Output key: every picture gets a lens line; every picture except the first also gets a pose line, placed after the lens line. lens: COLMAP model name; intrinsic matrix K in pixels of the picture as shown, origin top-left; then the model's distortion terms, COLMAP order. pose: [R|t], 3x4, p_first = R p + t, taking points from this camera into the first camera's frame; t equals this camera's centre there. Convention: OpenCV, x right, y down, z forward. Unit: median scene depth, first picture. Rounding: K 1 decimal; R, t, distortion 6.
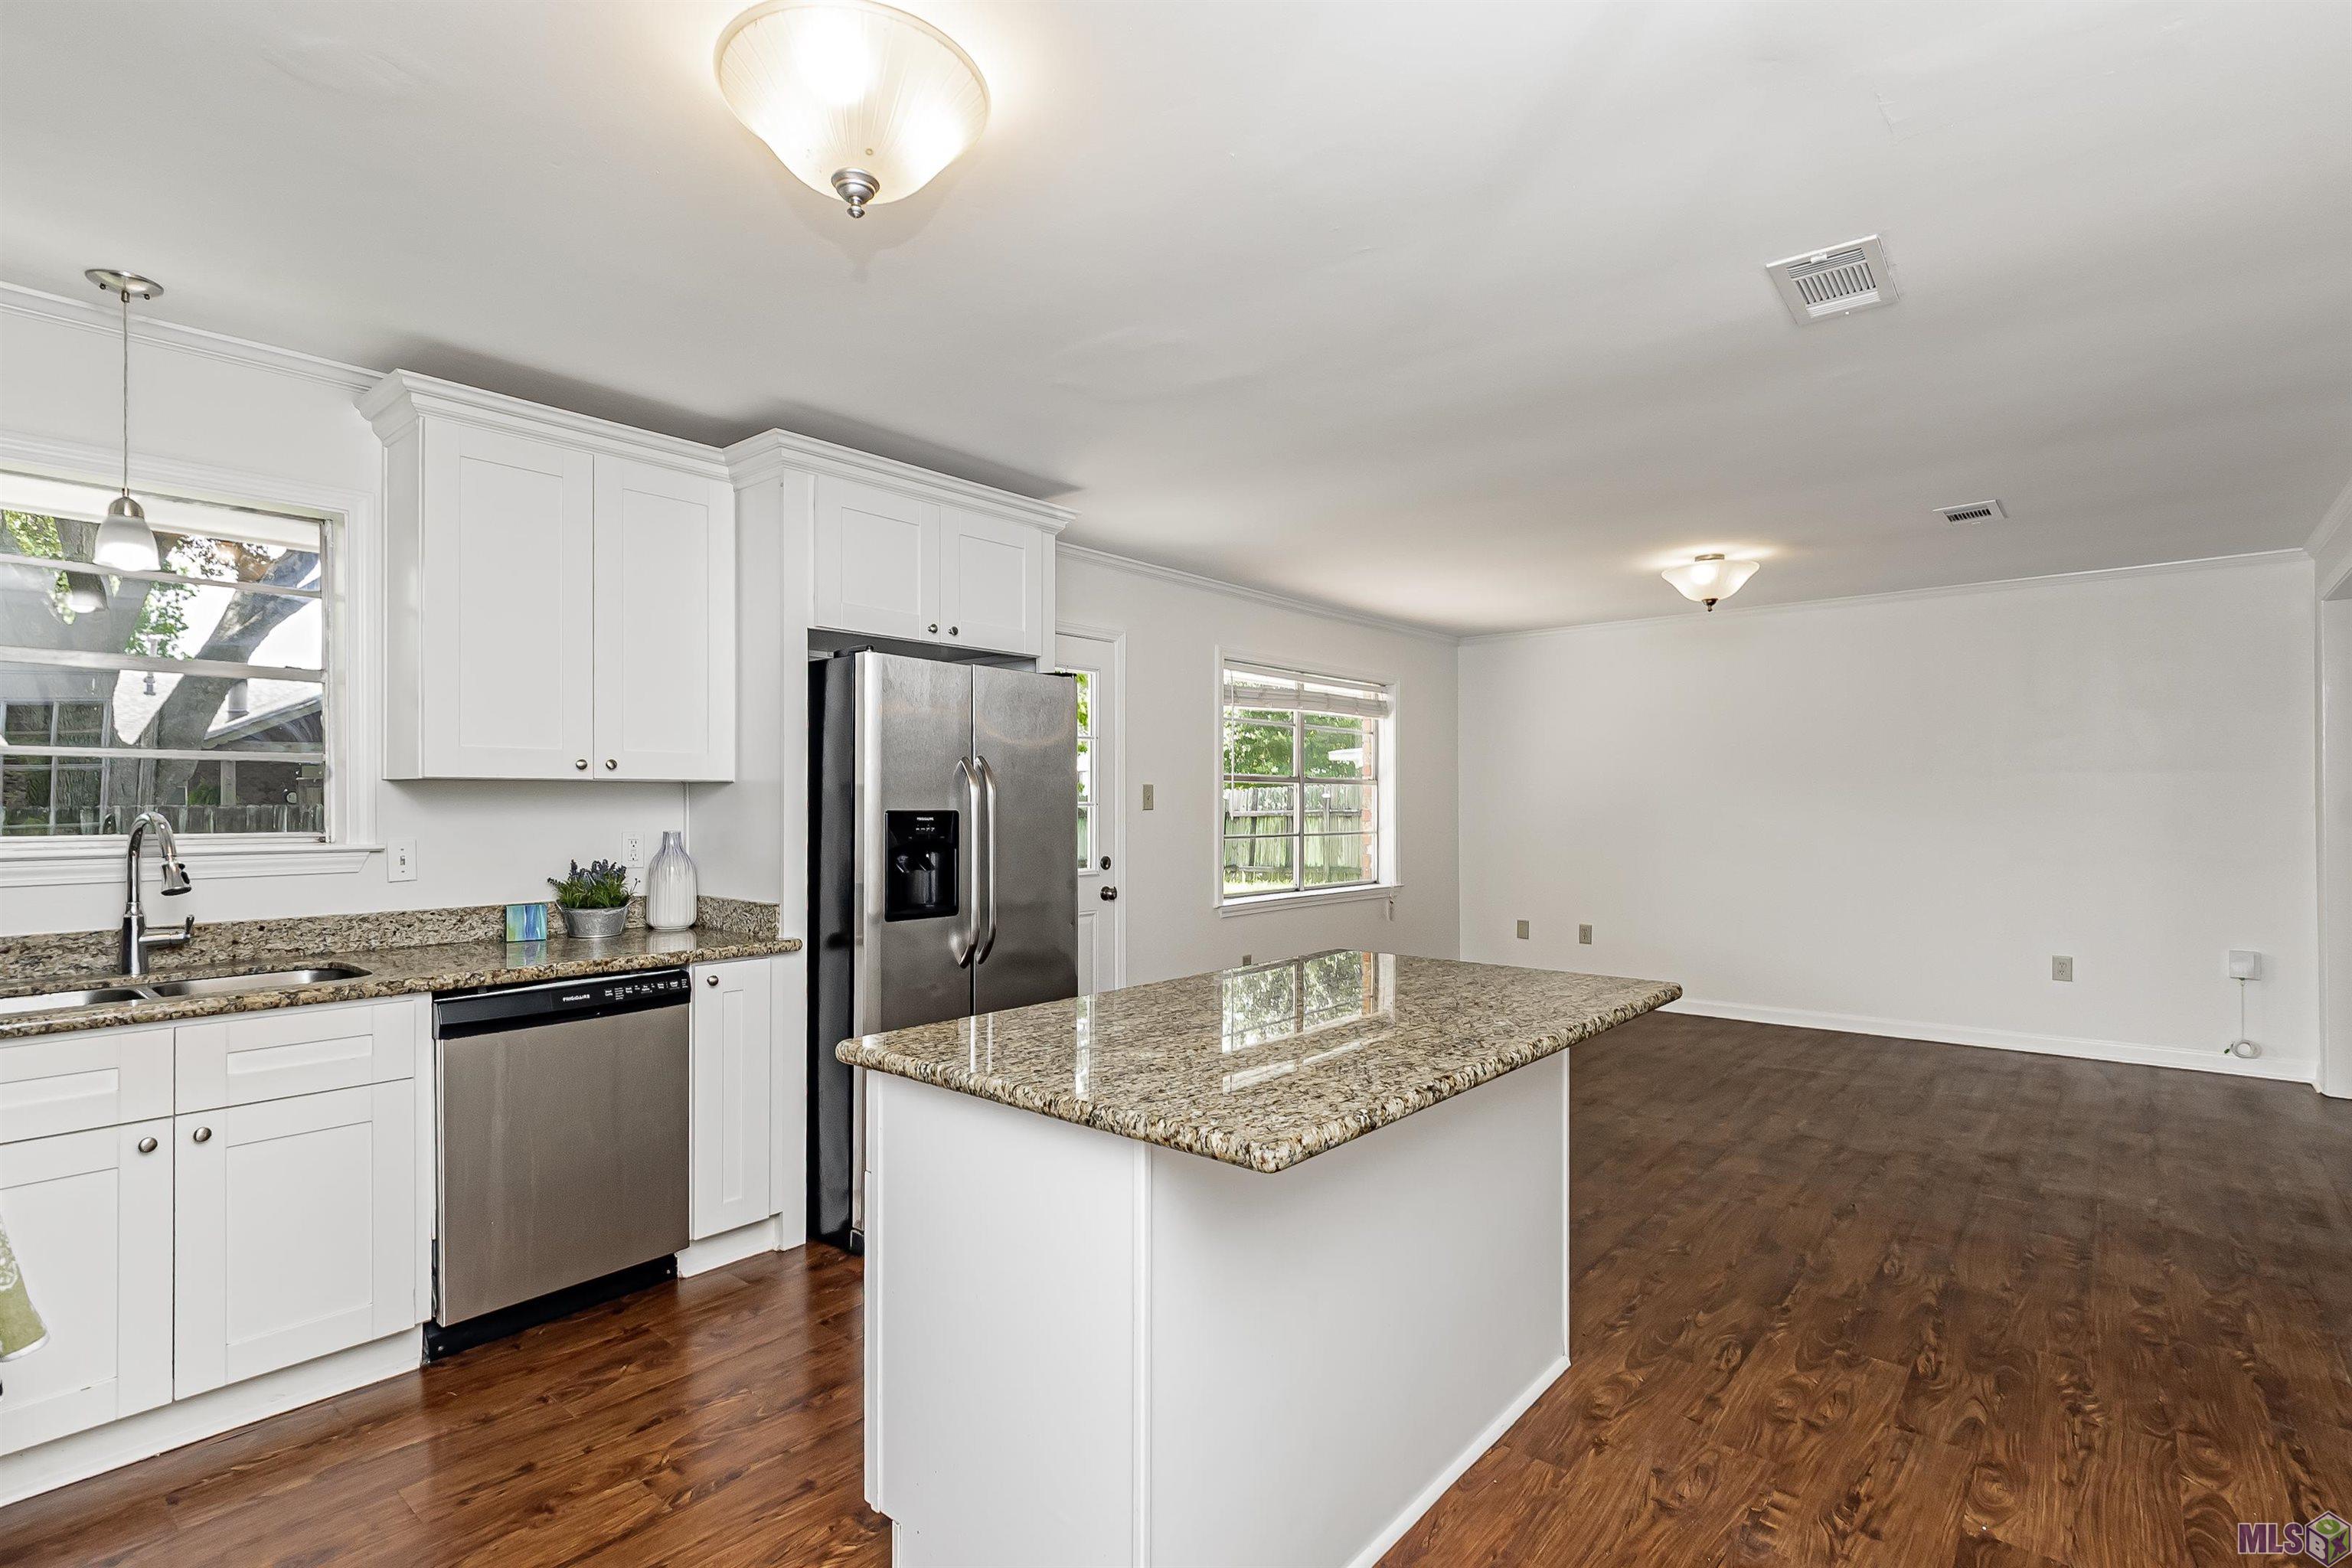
lens RADIAL K [[1107.8, 0, 1166.7], [0, 1107.8, 789.3], [0, 0, 1]] dist [-0.010215, -0.000244]
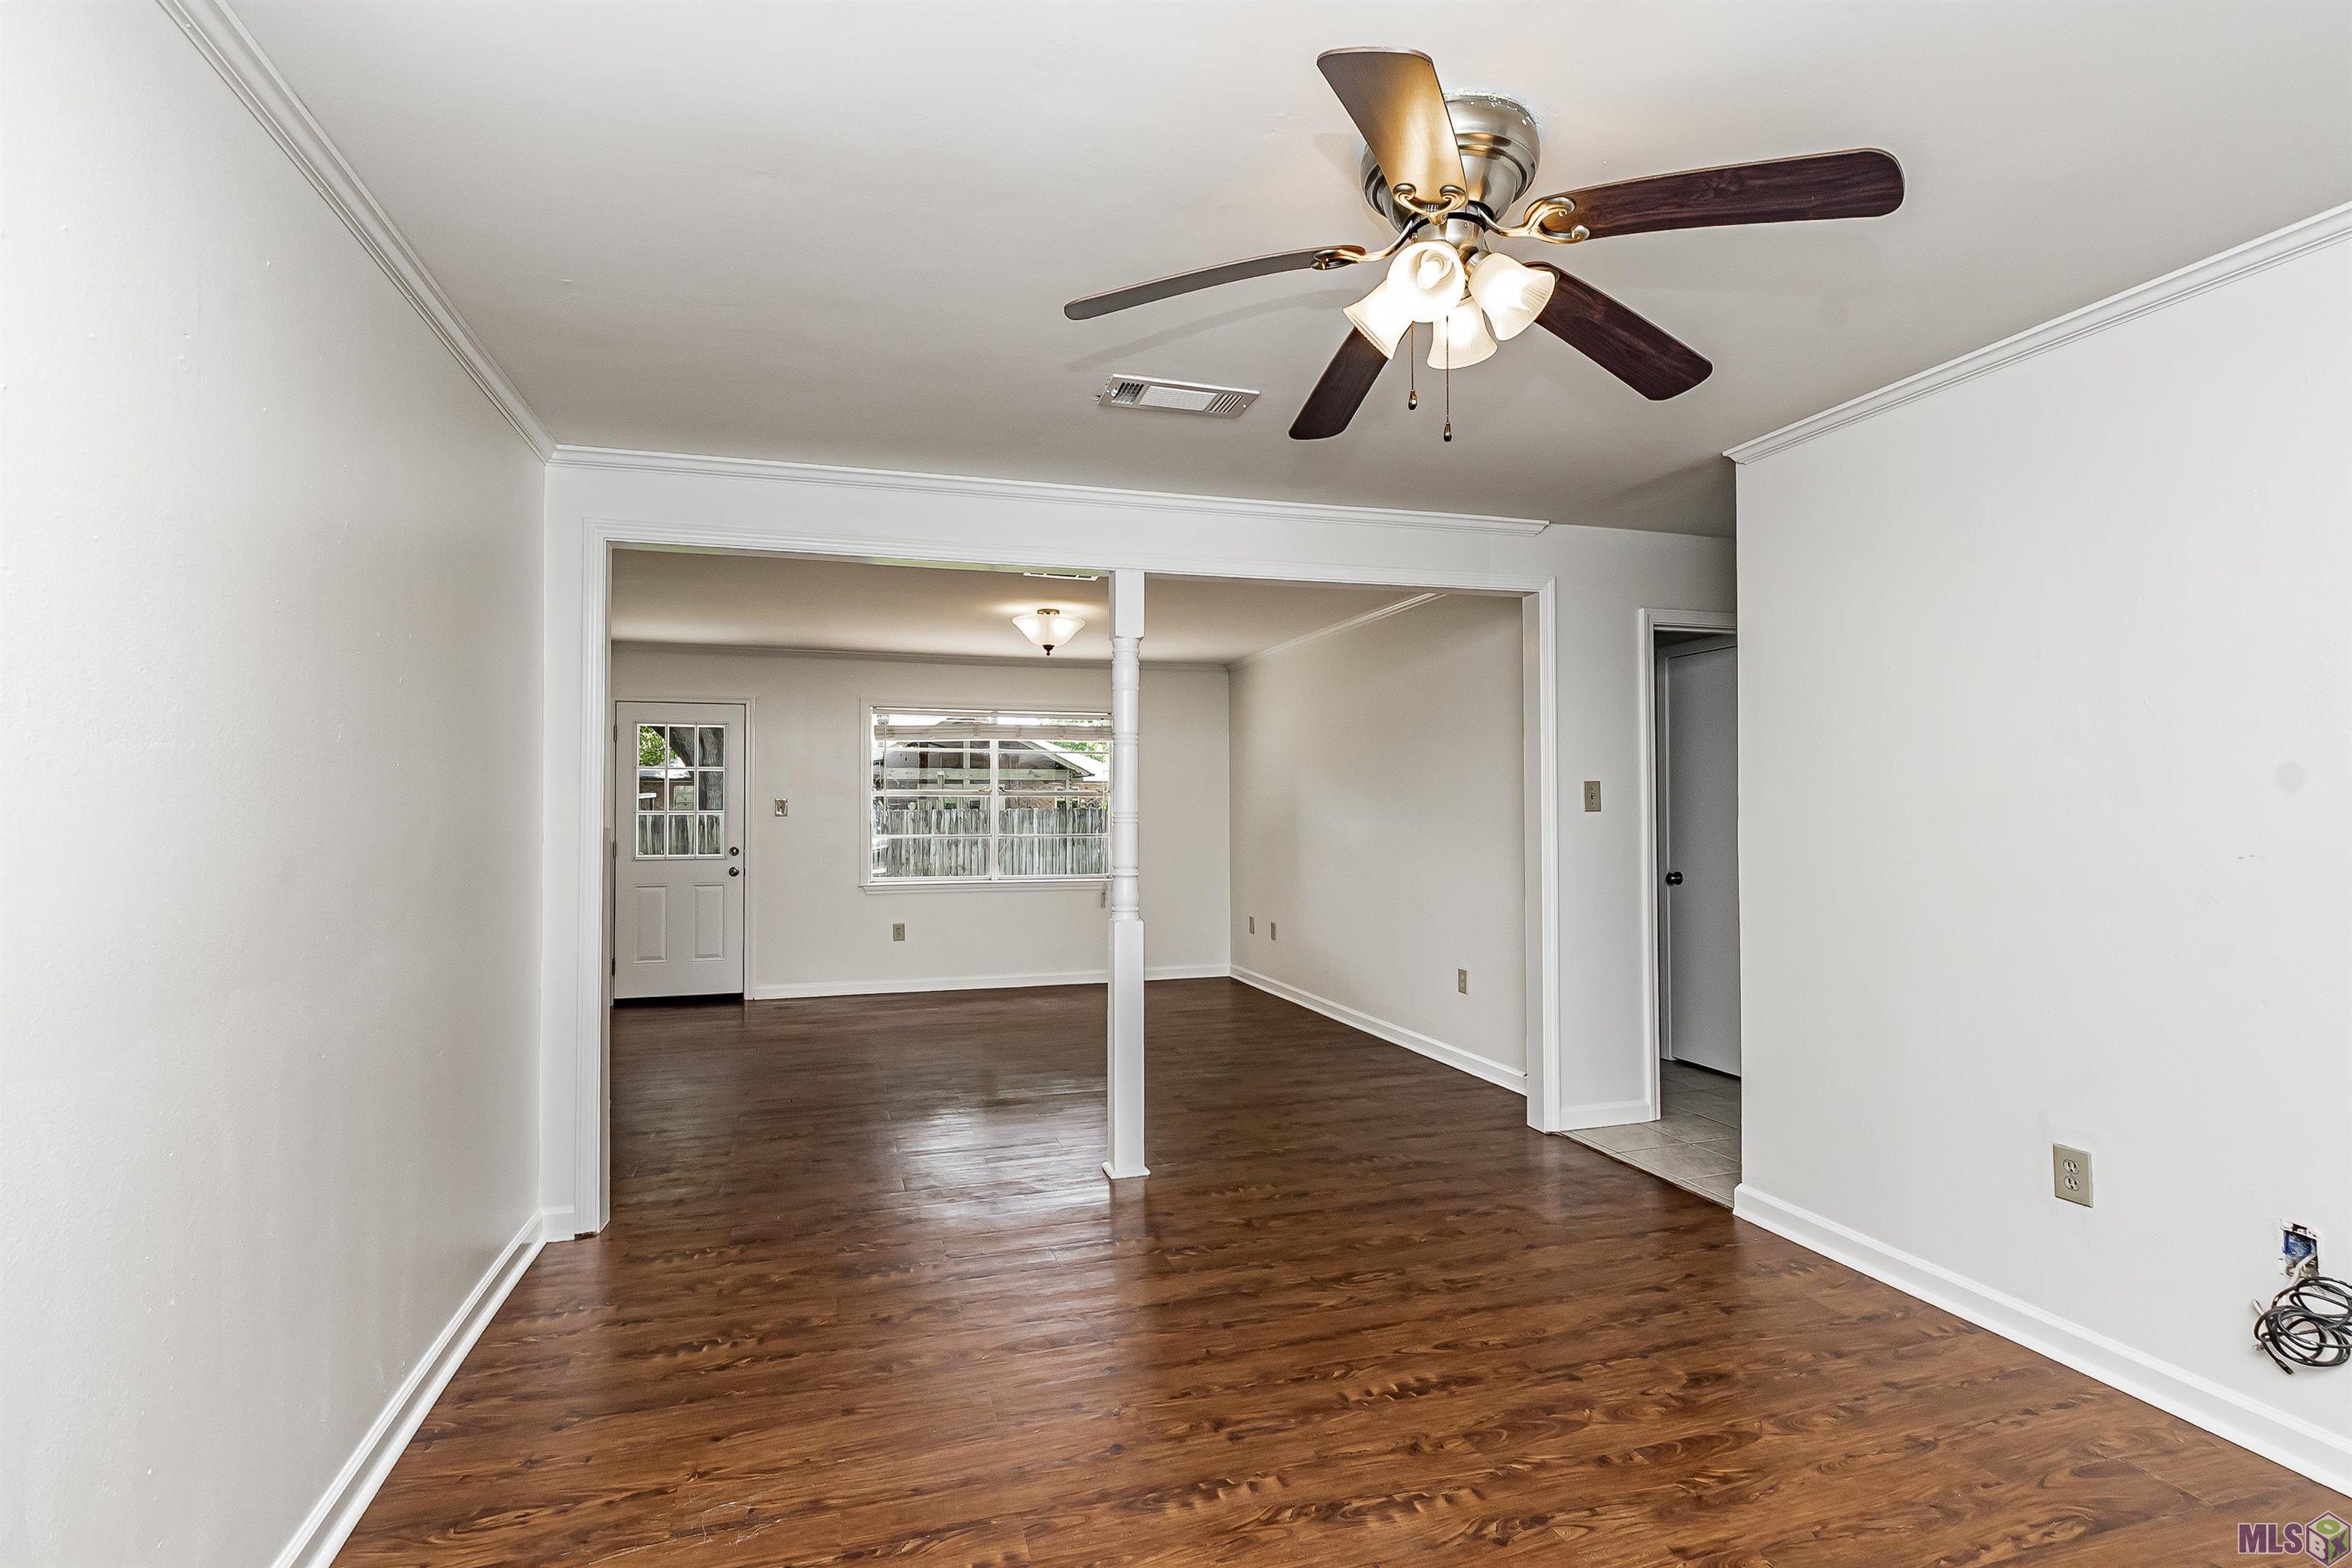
lens RADIAL K [[1107.8, 0, 1181.7], [0, 1107.8, 792.9], [0, 0, 1]] dist [-0.010215, -0.000244]
pose [[0.844844, -0.010460, -0.534910, 1.229151], [0.009002, 0.999945, -0.005336, -0.000870], [0.534936, -0.000307, 0.844892, 0.045095]]
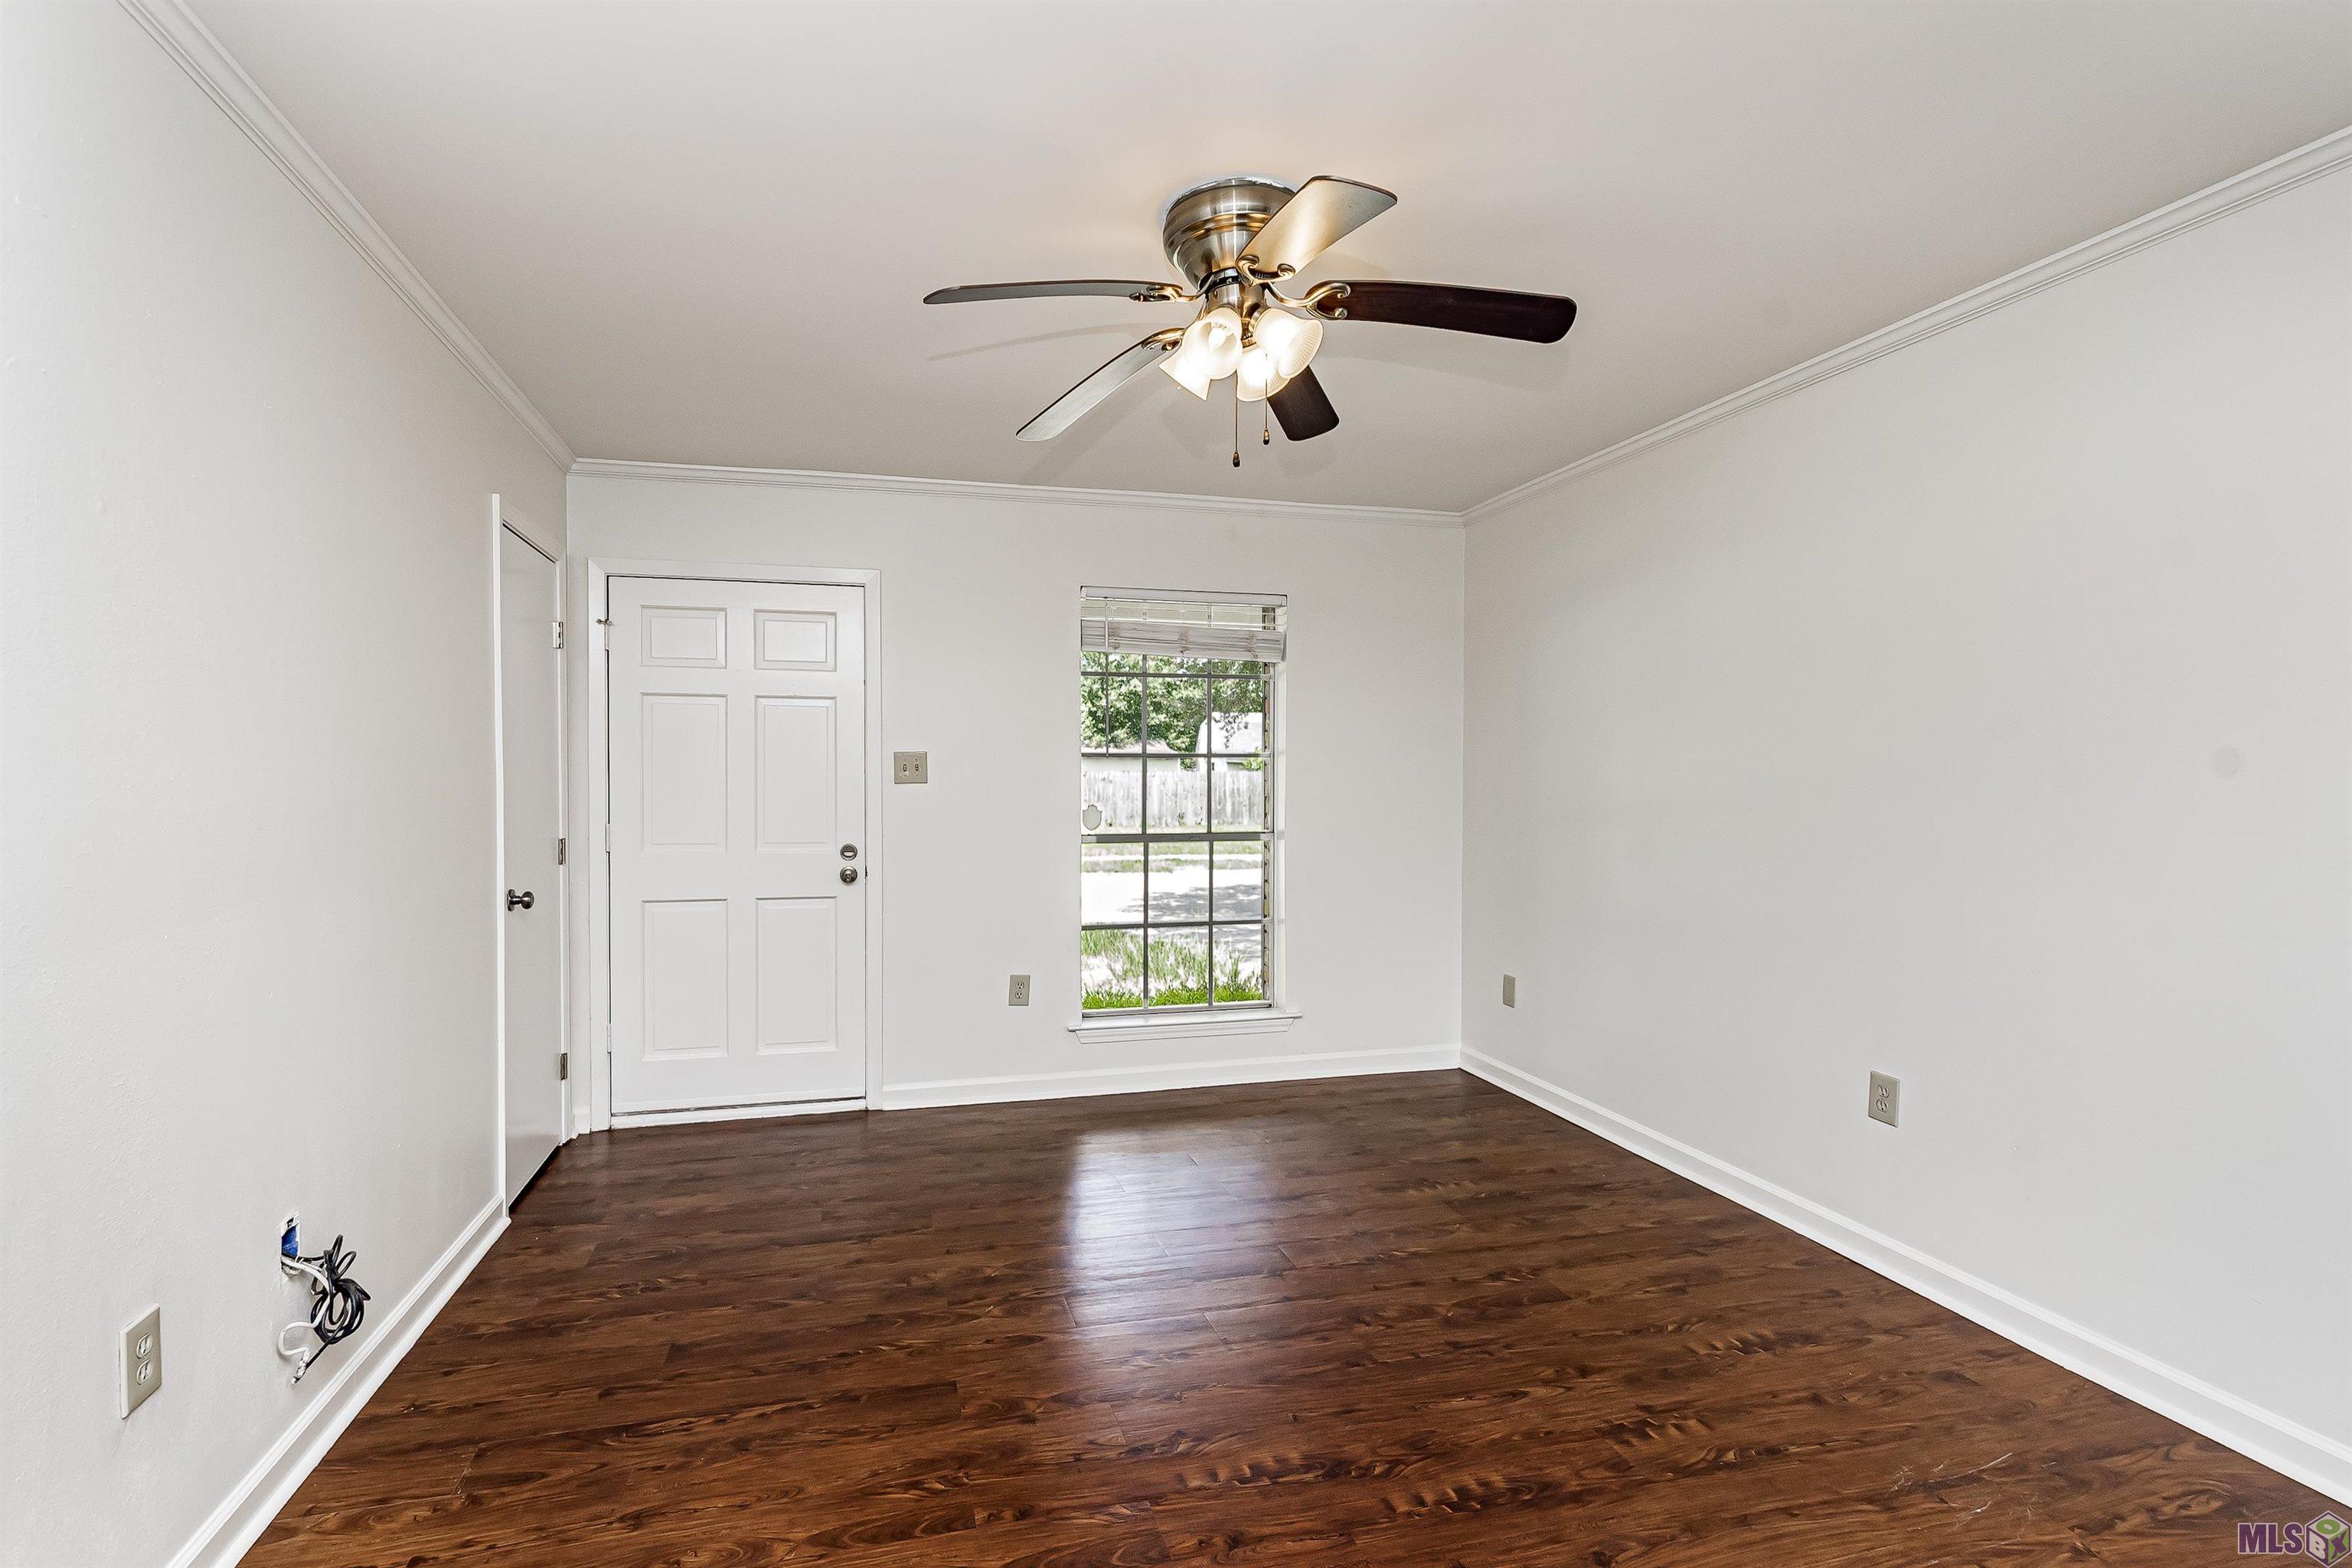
lens RADIAL K [[1107.8, 0, 1173.5], [0, 1107.8, 785.2], [0, 0, 1]] dist [-0.010215, -0.000244]
pose [[-0.840882, -0.005209, 0.541194, 0.905323], [-0.004409, 0.999986, 0.002775, 0.008559], [-0.541201, -0.000052, -0.840893, 0.751650]]
